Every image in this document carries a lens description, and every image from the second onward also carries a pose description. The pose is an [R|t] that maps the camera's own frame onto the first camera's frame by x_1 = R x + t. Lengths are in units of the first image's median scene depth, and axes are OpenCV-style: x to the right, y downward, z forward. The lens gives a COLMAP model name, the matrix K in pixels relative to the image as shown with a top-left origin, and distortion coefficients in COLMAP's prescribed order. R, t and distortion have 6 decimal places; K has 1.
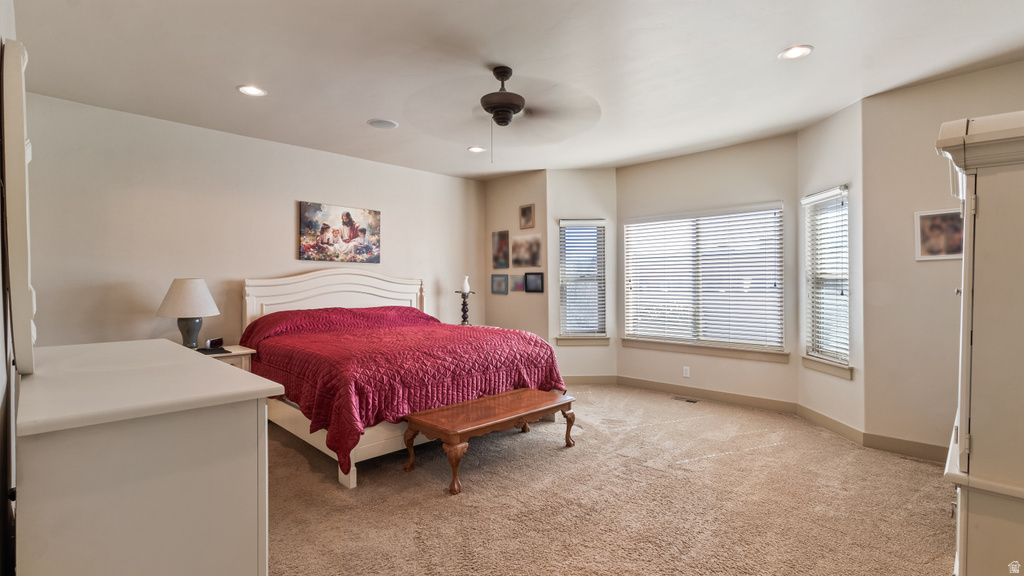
lens RADIAL K [[487.7, 0, 512.0], [0, 487.7, 288.0], [0, 0, 1]] dist [0.002873, 0.000605]
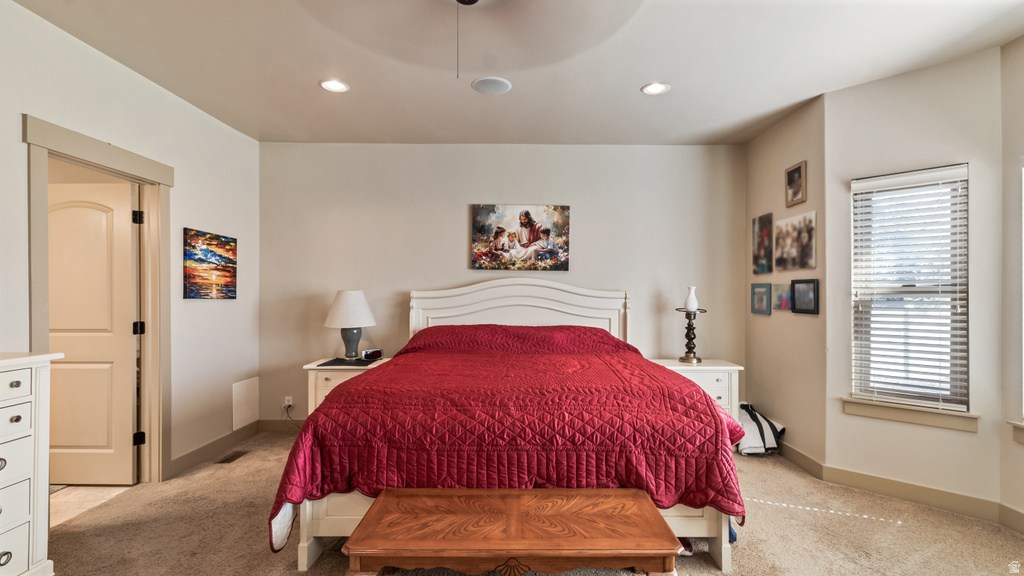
lens RADIAL K [[487.7, 0, 512.0], [0, 487.7, 288.0], [0, 0, 1]] dist [0.002873, 0.000605]
pose [[0.704866, -0.005304, -0.709321, 0.236231], [-0.013099, 0.999704, -0.020493, -0.005304], [0.709219, 0.023736, 0.704588, 0.386609]]
